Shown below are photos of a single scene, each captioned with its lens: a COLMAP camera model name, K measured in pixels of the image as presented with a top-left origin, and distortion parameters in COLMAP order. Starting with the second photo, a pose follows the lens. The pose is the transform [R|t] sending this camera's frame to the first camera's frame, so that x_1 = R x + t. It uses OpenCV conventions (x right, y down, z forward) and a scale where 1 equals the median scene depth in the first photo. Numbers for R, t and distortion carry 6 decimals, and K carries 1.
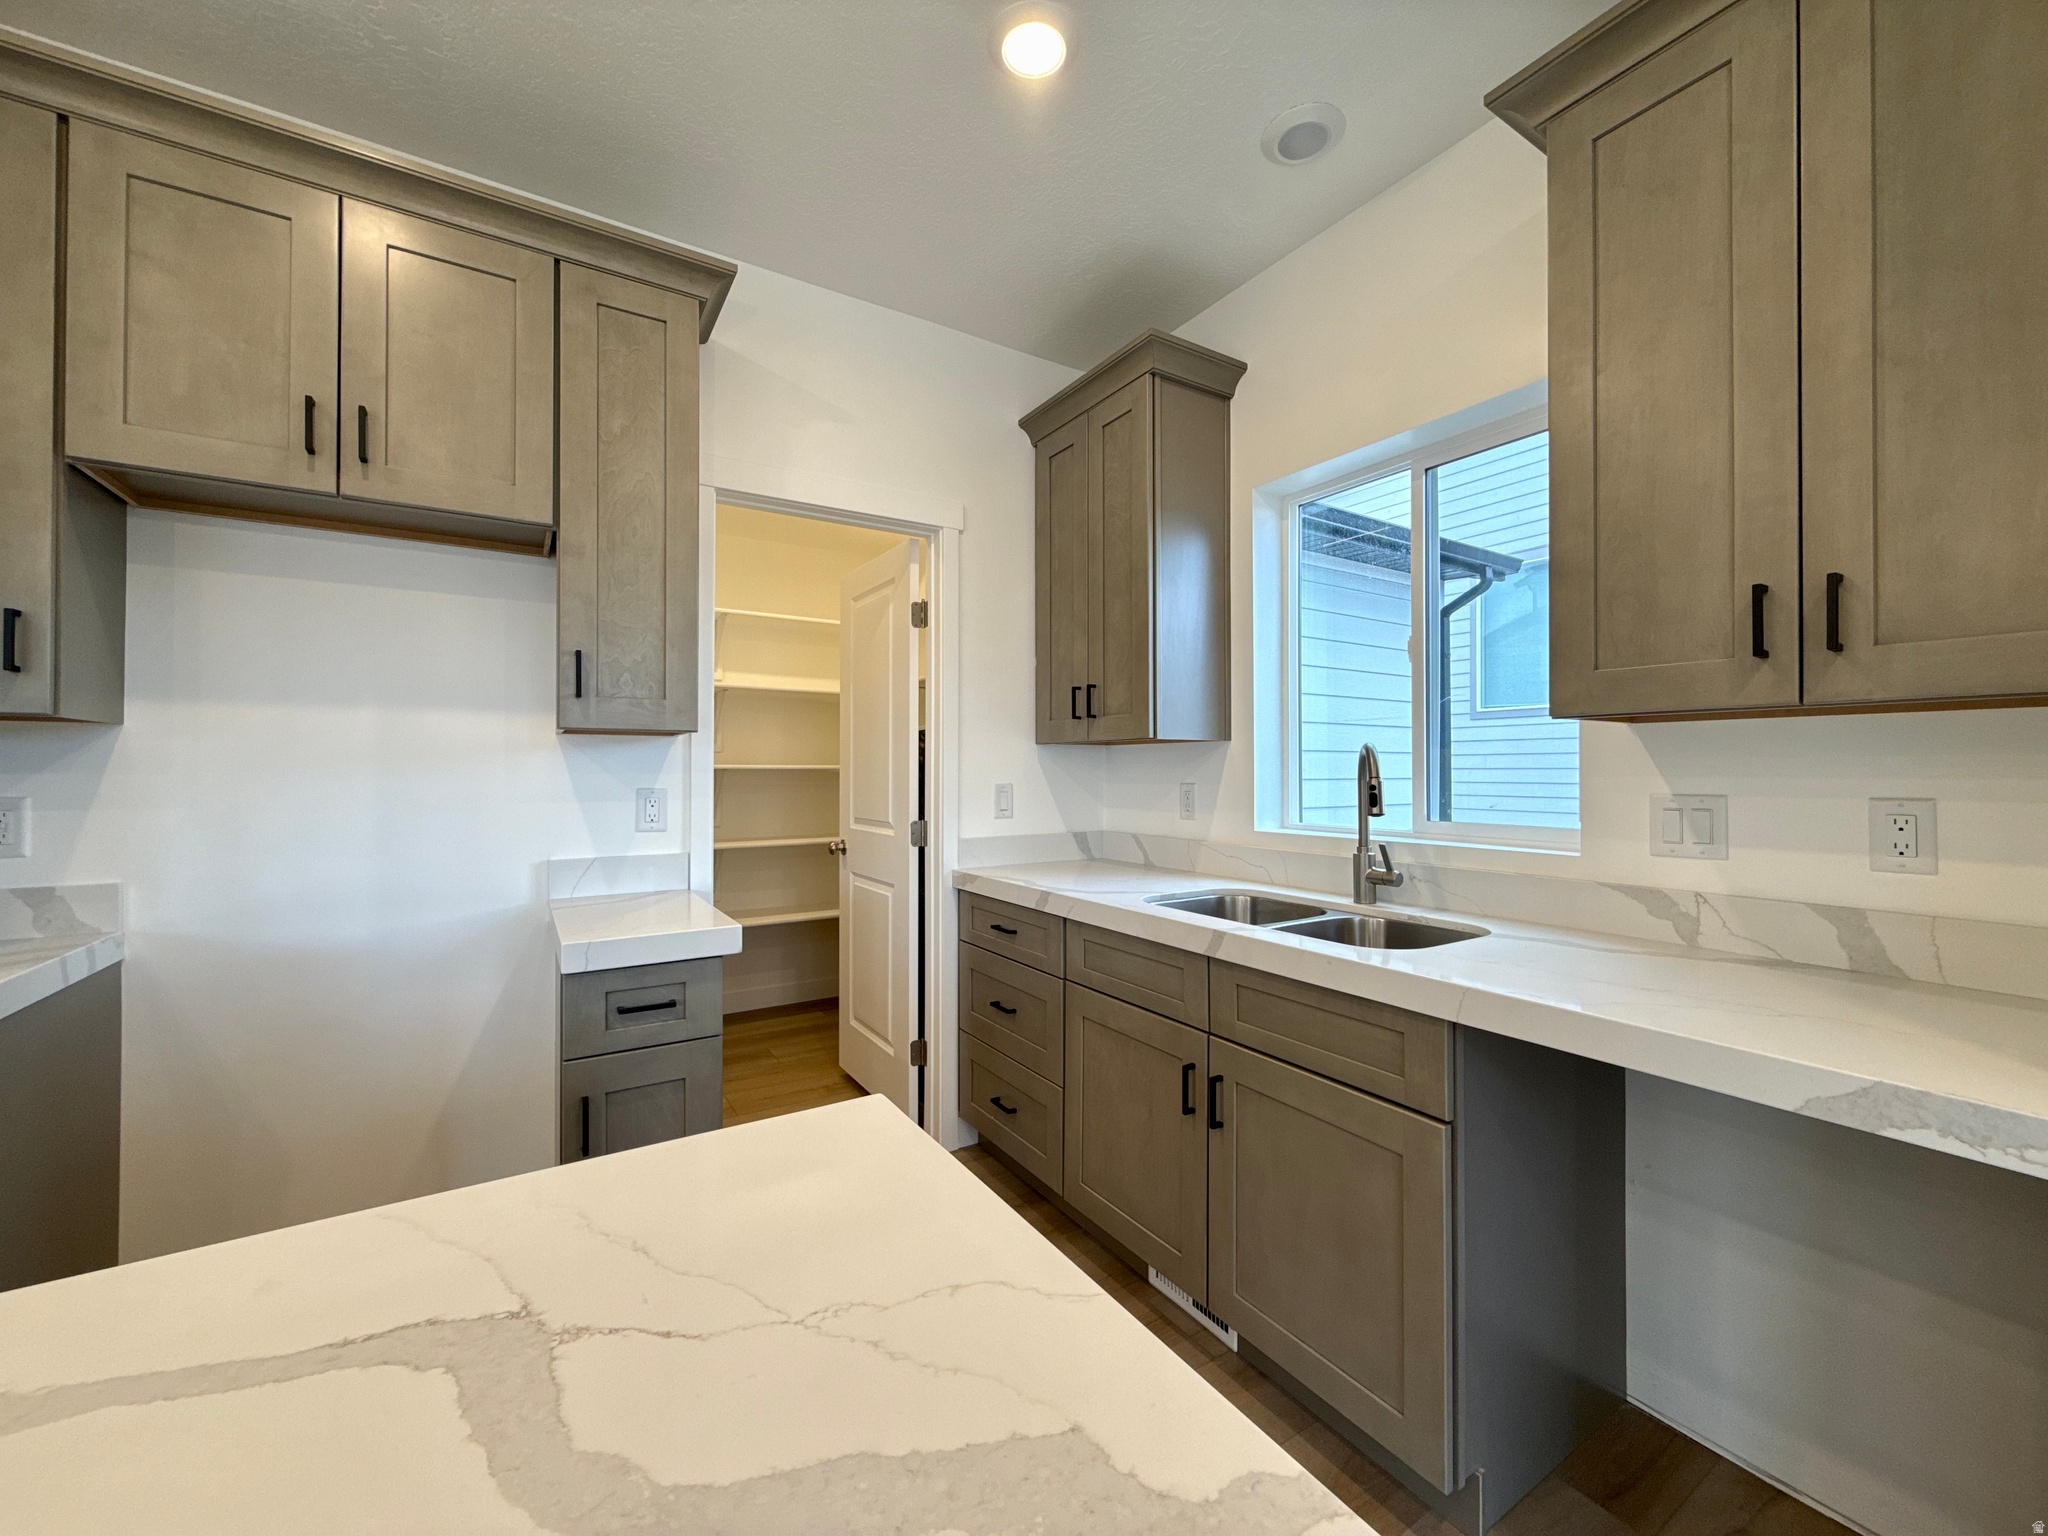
lens RADIAL K [[810.4, 0, 1024.0], [0, 810.4, 768.0], [0, 0, 1]] dist [-0.001416, -0.000202]
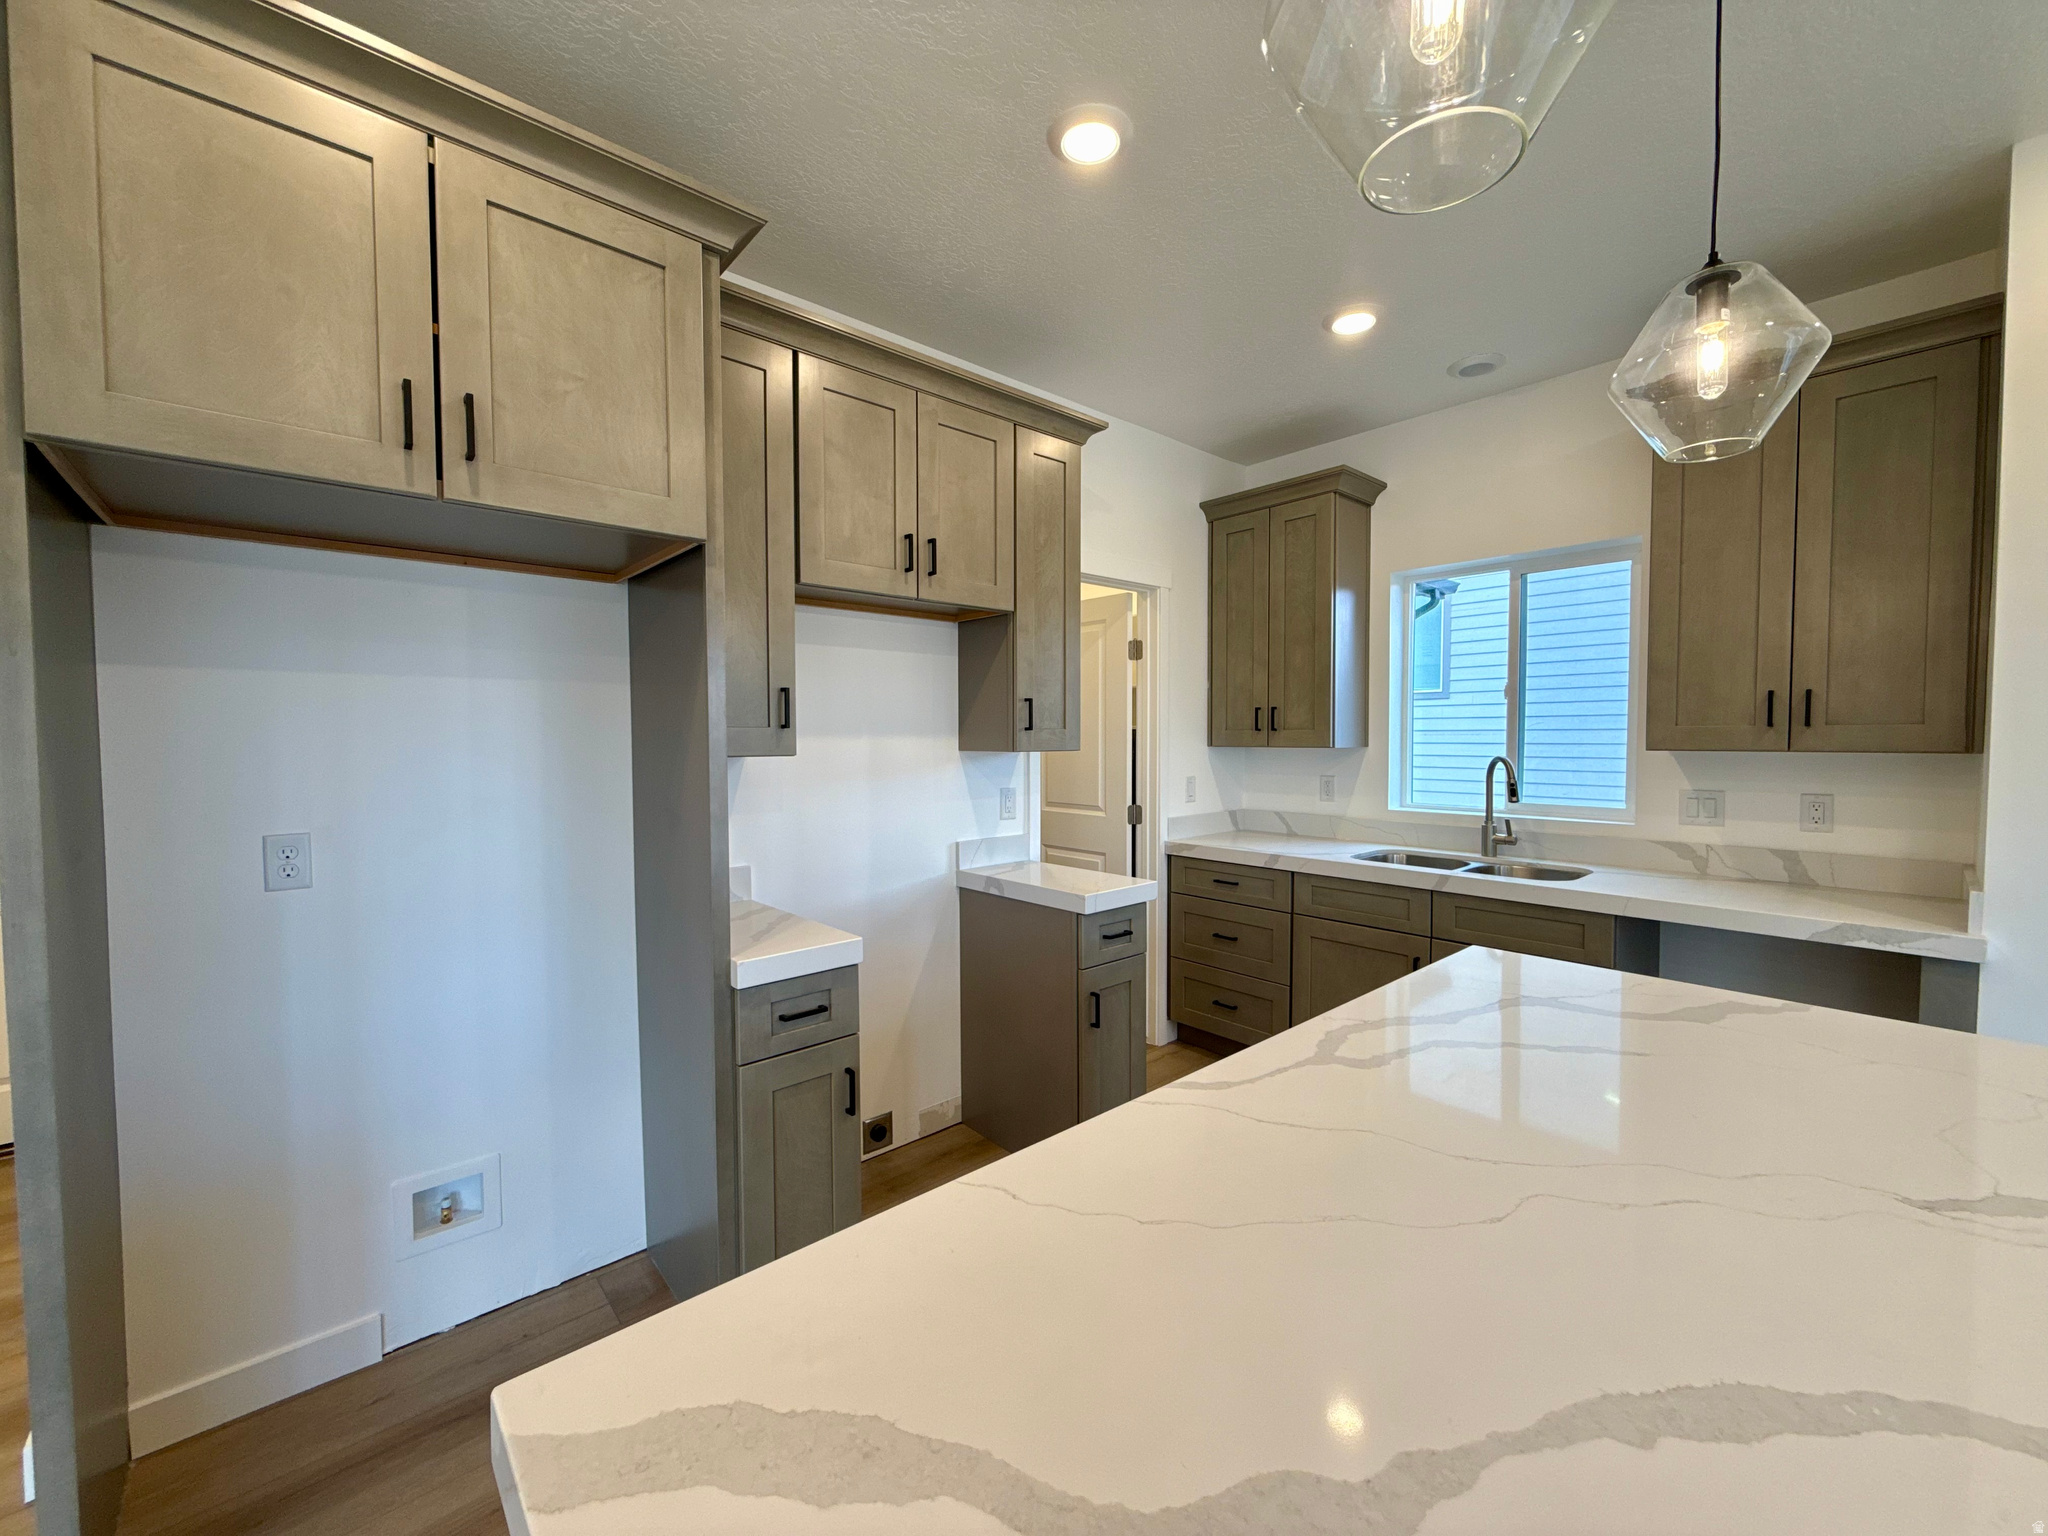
lens RADIAL K [[804.3, 0, 1024.0], [0, 804.3, 768.0], [0, 0, 1]] dist [-0.005478, -0.000233]
pose [[0.988015, -0.009978, 0.154033, -0.697187], [0.003596, 0.999125, 0.041658, -0.071034], [-0.154314, -0.040605, 0.987187, -0.384236]]
